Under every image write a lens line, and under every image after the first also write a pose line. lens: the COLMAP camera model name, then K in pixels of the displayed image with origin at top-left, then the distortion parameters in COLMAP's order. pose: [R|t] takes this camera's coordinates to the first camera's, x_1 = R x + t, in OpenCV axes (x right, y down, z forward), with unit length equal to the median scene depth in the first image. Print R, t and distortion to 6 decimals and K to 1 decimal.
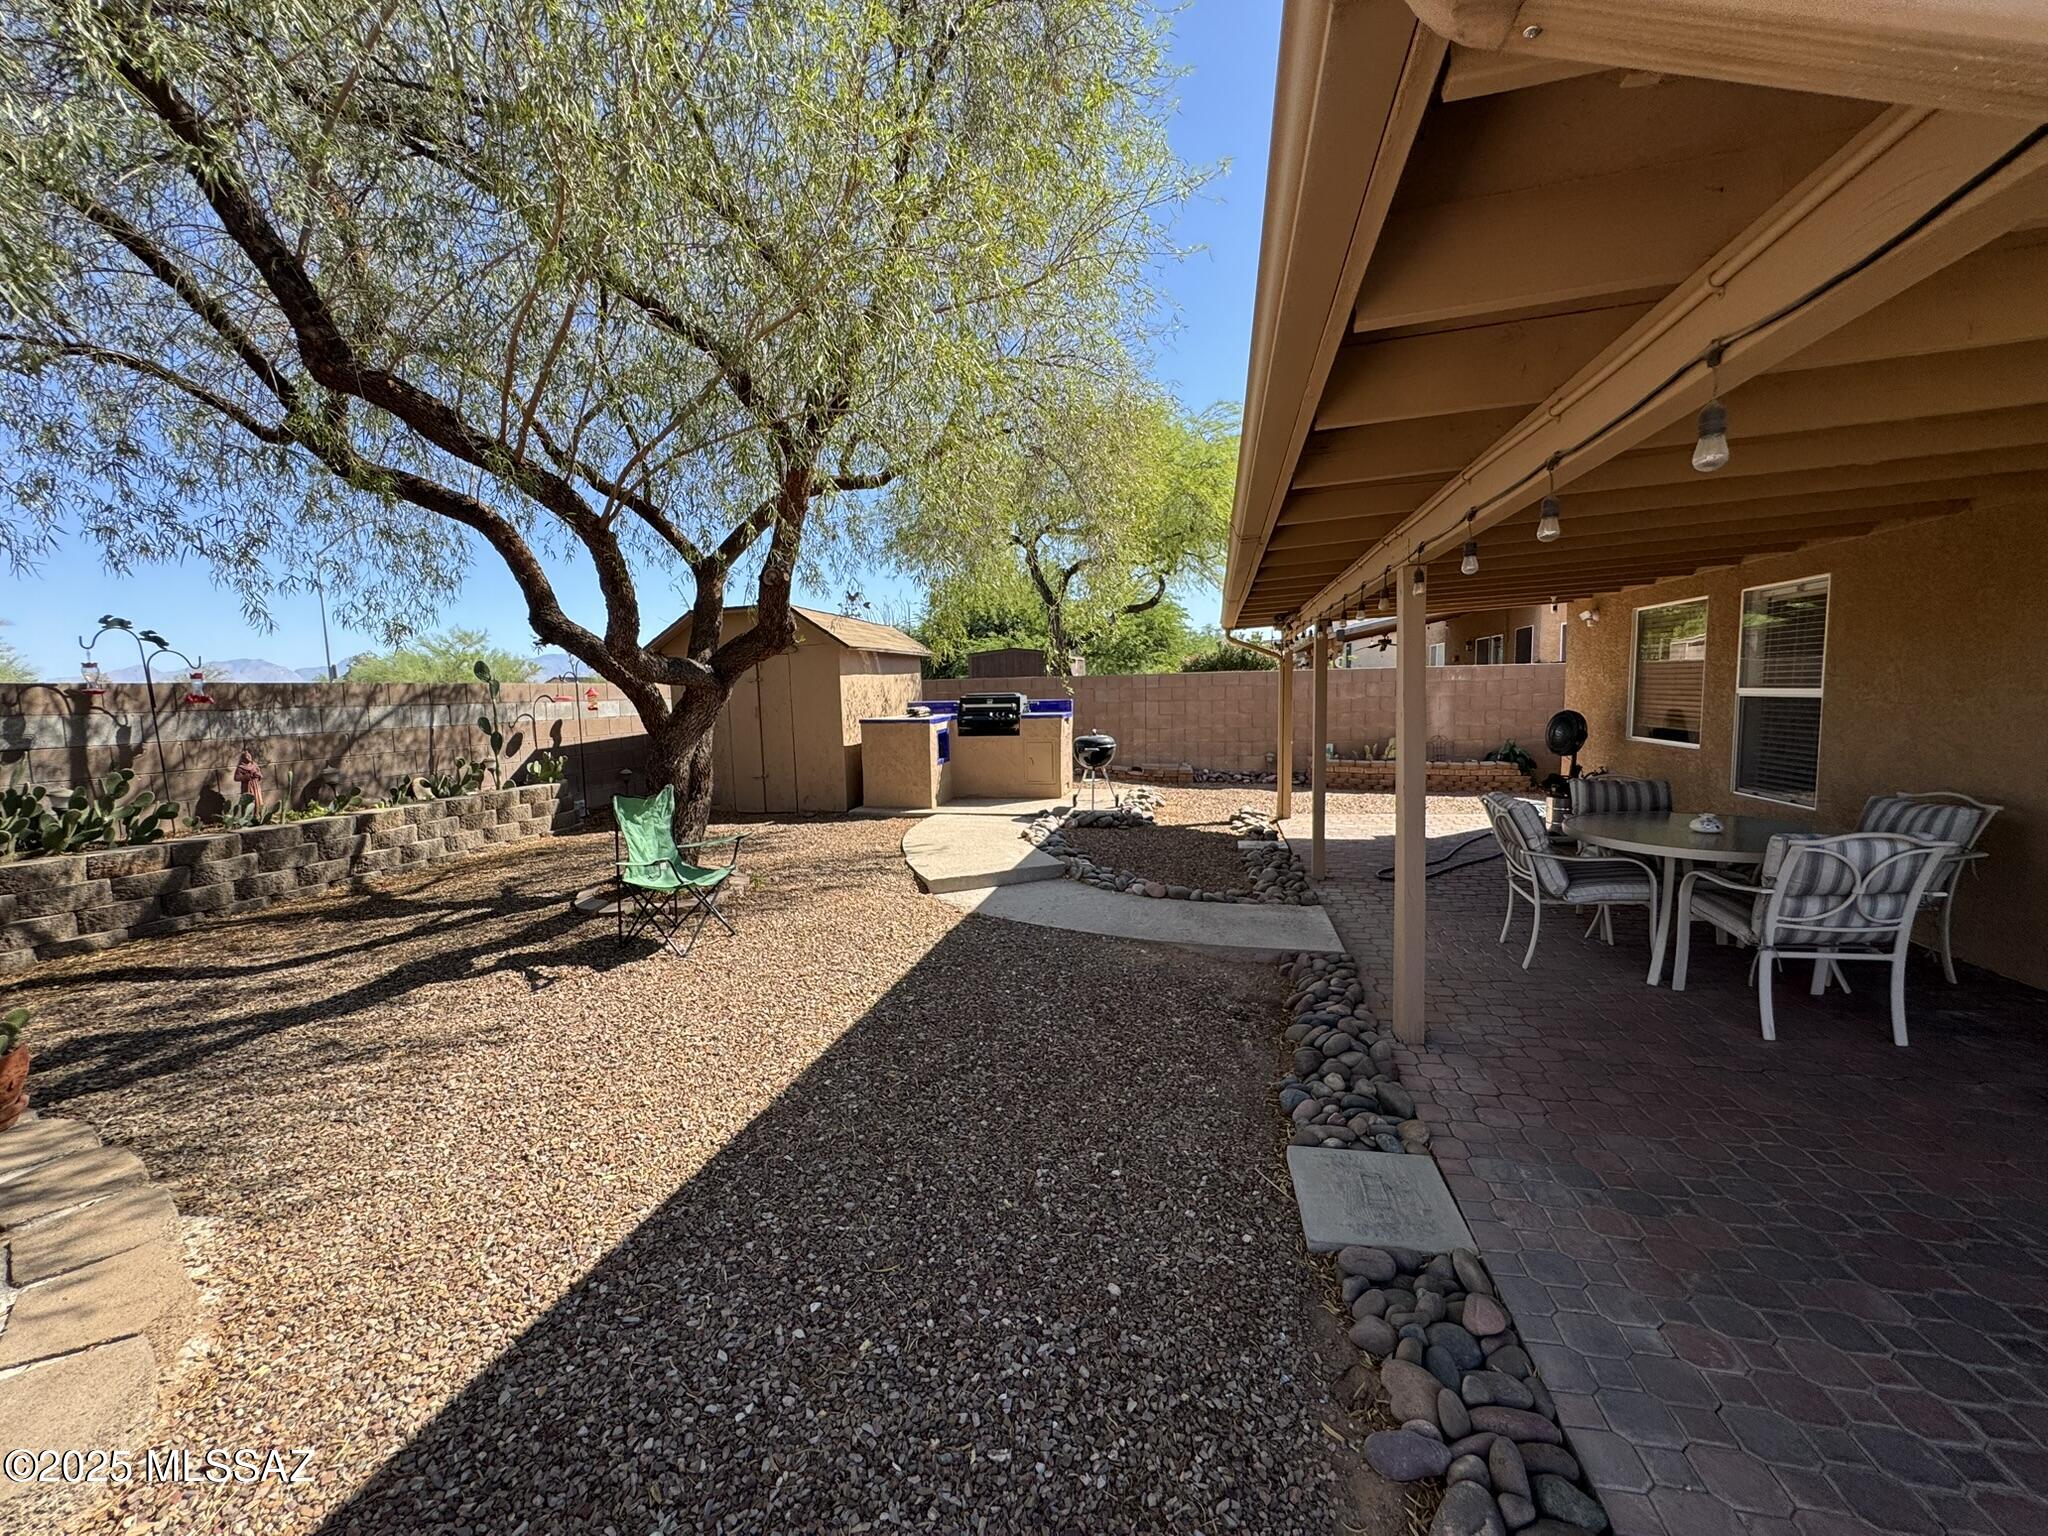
lens RADIAL K [[822.2, 0, 1020.9], [0, 822.2, 767.8], [0, 0, 1]] dist [-0.003128, 0.000053]
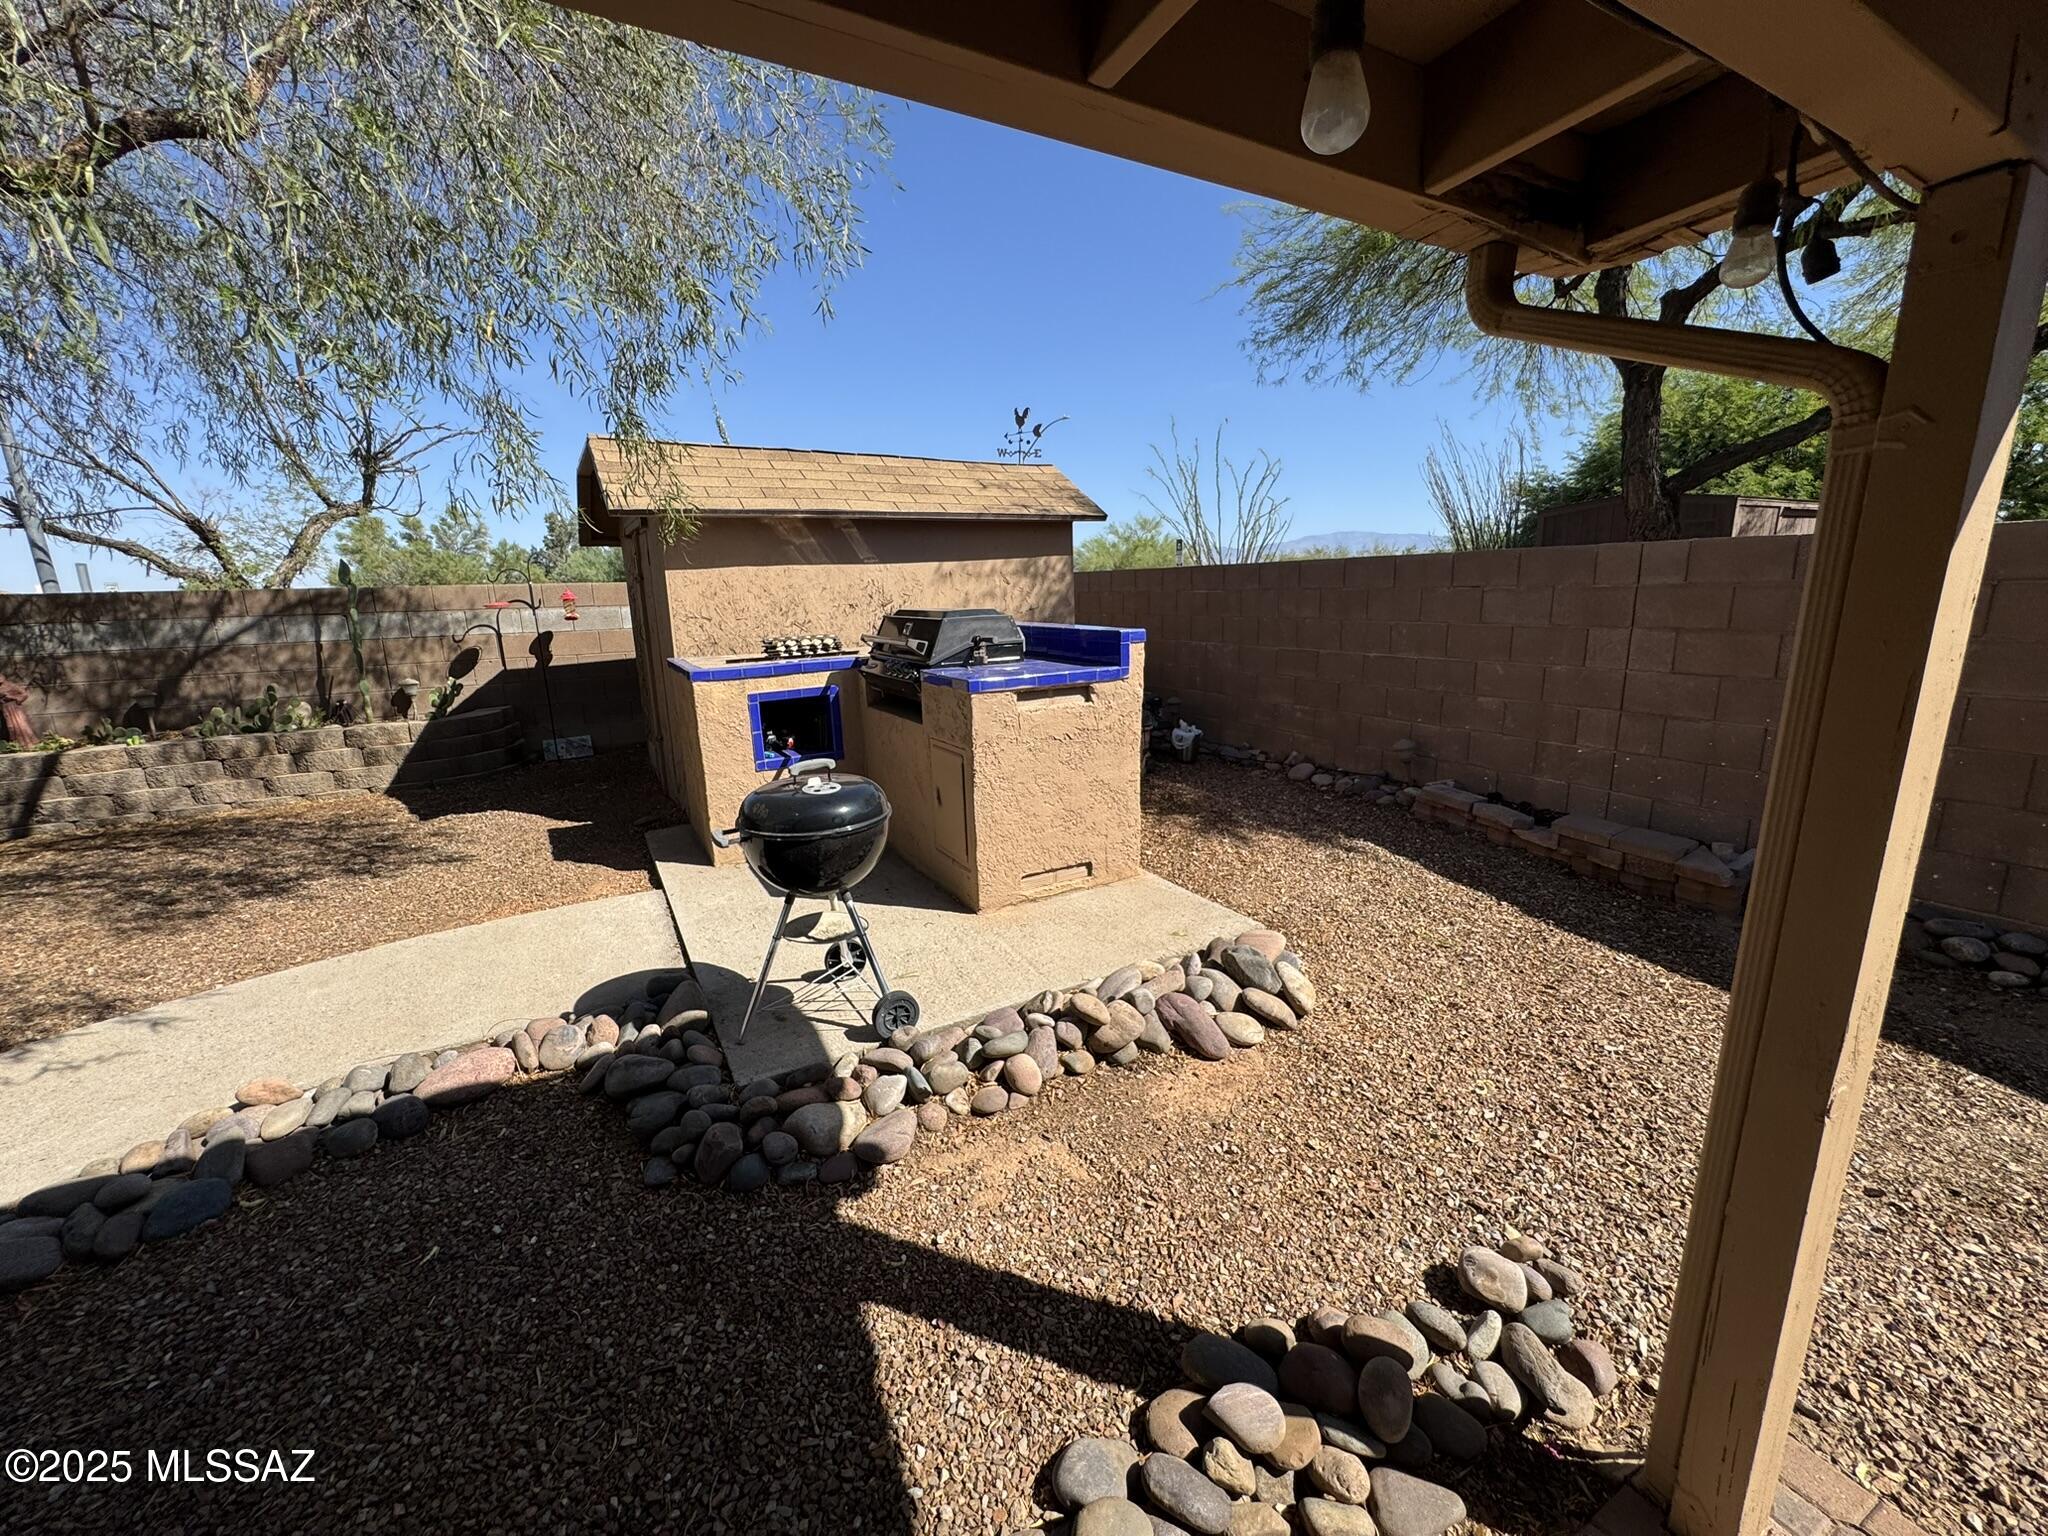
lens RADIAL K [[822.2, 0, 1028.9], [0, 822.2, 772.6], [0, 0, 1]] dist [-0.003128, 0.000053]
pose [[0.664967, 0.167945, -0.727746, 0.565535], [-0.057871, 0.983047, 0.173983, -0.151715], [0.744628, -0.073577, 0.663412, 1.381231]]
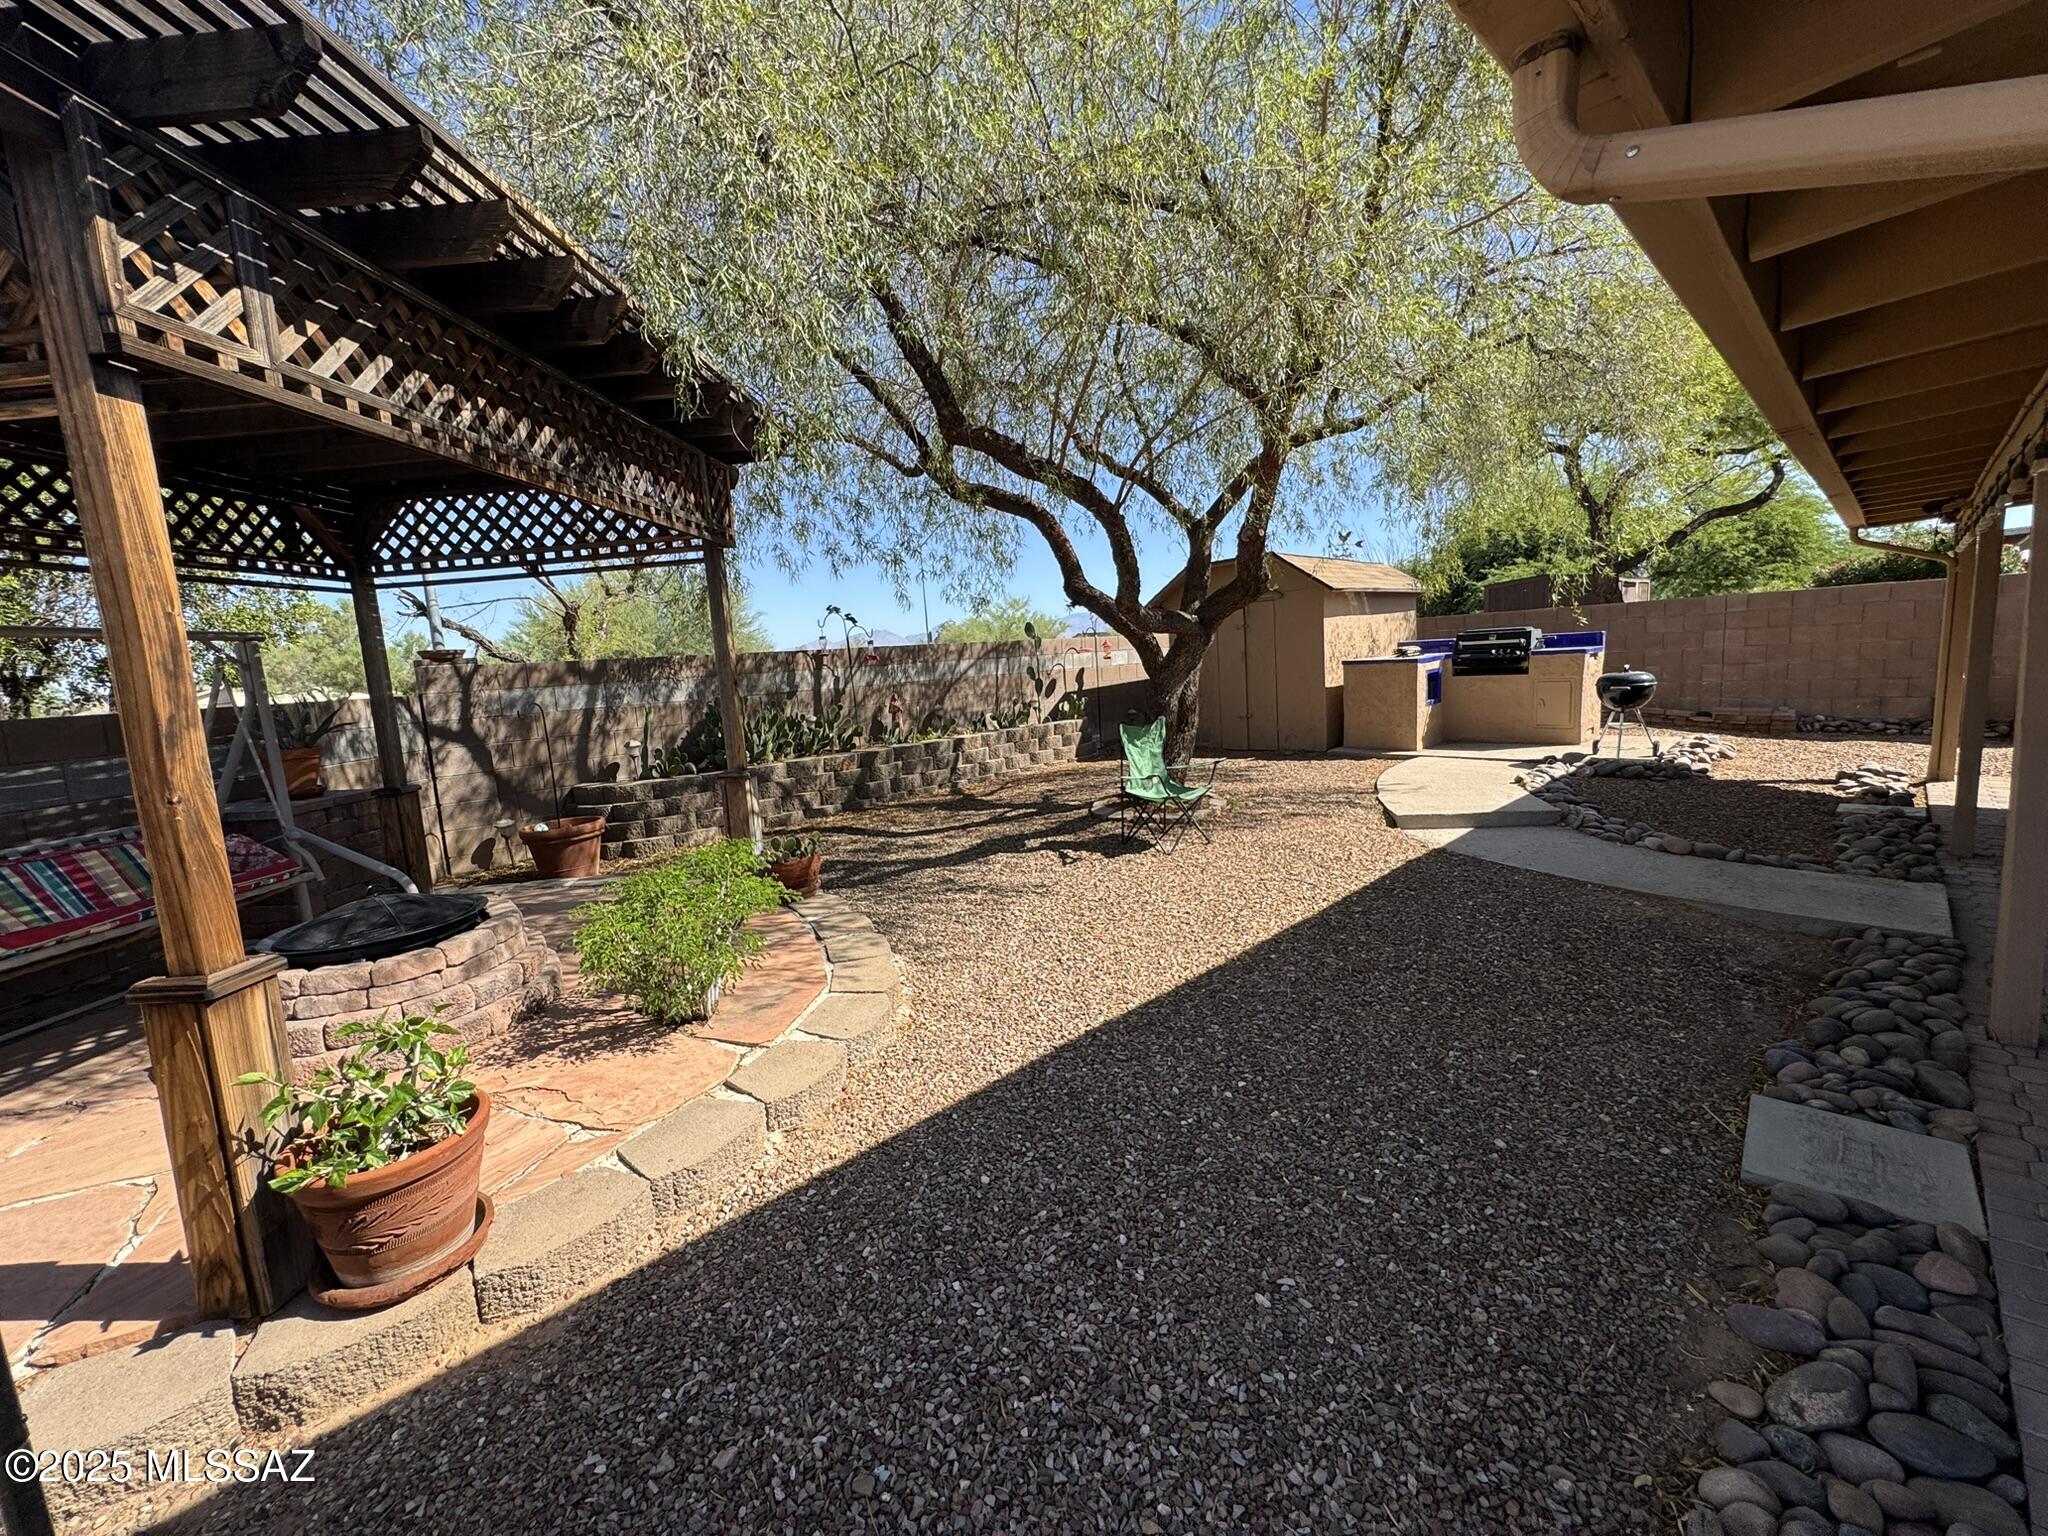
lens RADIAL K [[822.2, 0, 1015.1], [0, 822.2, 763.3], [0, 0, 1]] dist [-0.003128, 0.000053]
pose [[0.829991, 0.042345, -0.556167, 0.061724], [-0.009702, 0.998059, 0.061512, 0.014585], [0.557693, -0.045658, 0.828791, -0.114213]]
